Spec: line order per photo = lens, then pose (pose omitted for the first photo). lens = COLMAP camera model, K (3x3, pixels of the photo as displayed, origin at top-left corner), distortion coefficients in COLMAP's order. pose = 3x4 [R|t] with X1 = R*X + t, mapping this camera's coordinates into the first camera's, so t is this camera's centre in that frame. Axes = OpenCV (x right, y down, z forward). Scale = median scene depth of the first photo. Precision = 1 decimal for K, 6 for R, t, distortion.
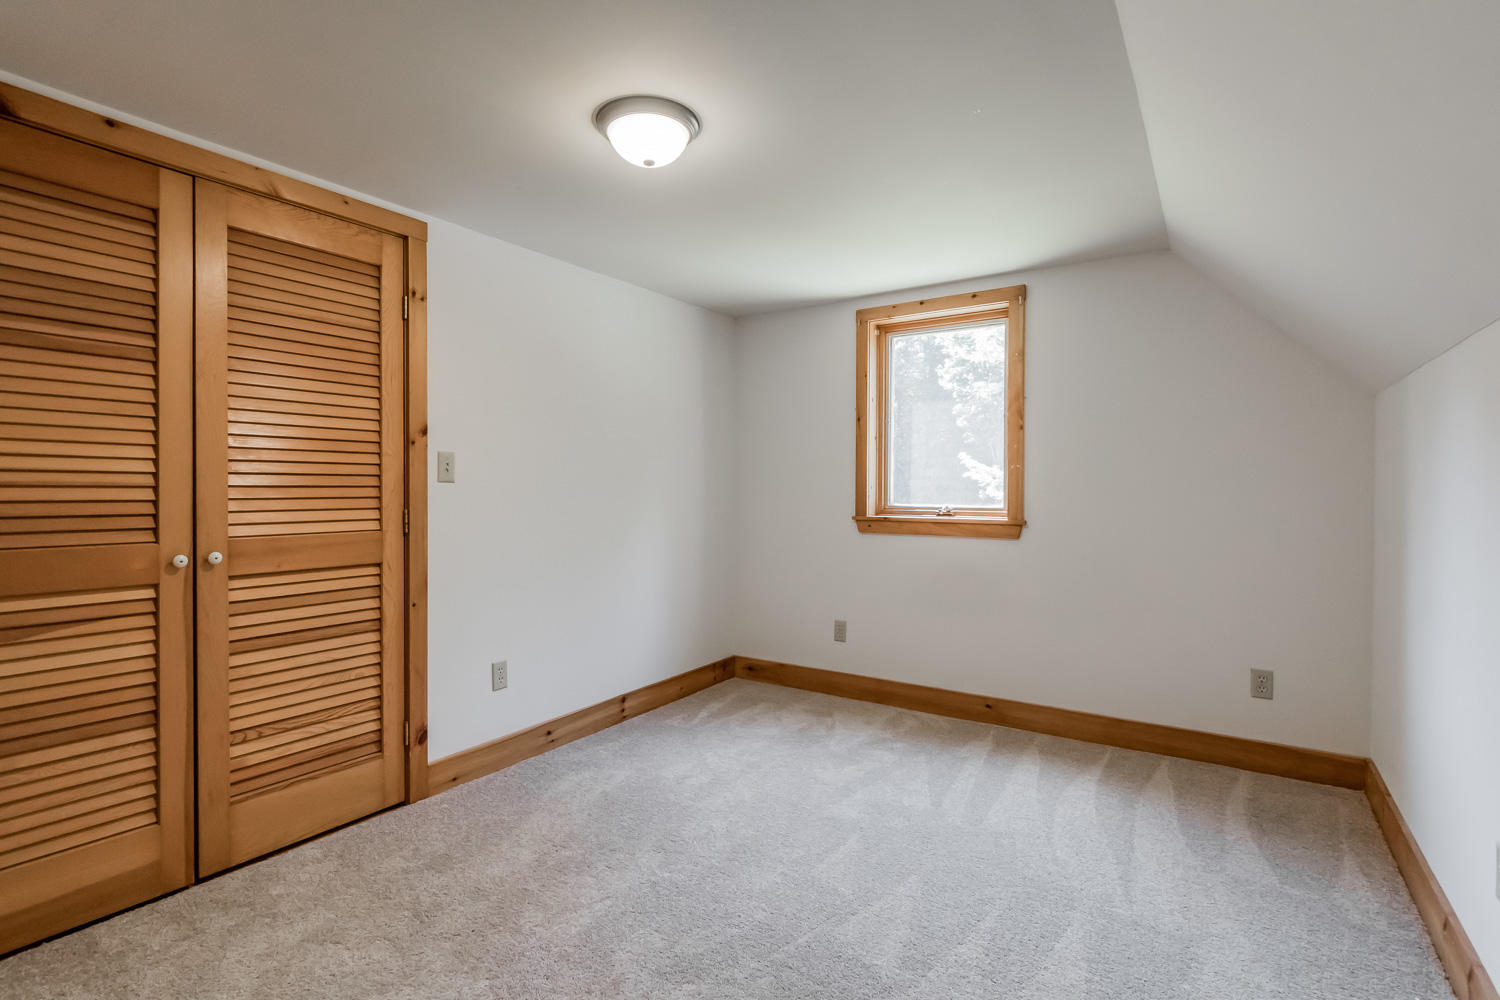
lens RADIAL K [[704.8, 0, 750.0], [0, 704.8, 500.0], [0, 0, 1]] dist [0.000072, -0.000199]
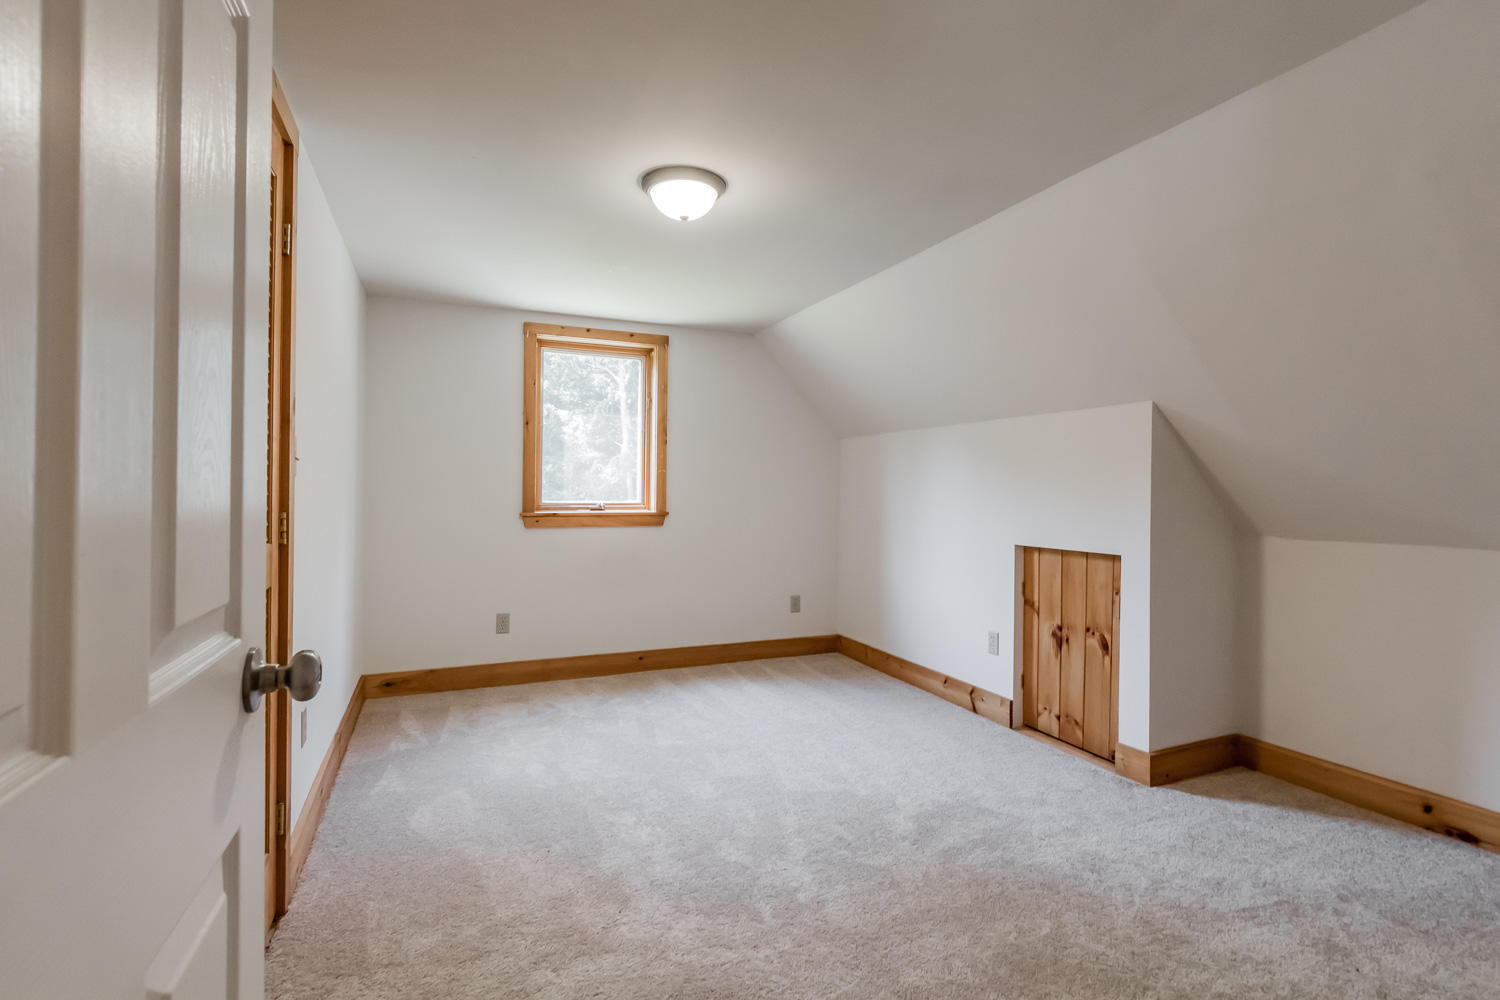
lens RADIAL K [[704.4, 0, 743.1], [0, 704.4, 486.8], [0, 0, 1]] dist [0.000798, 0.000163]
pose [[0.543645, 0.006954, 0.839287, -0.616411], [0.007750, 0.999881, -0.013305, 0.000697], [-0.839280, 0.013738, 0.543526, 0.144546]]
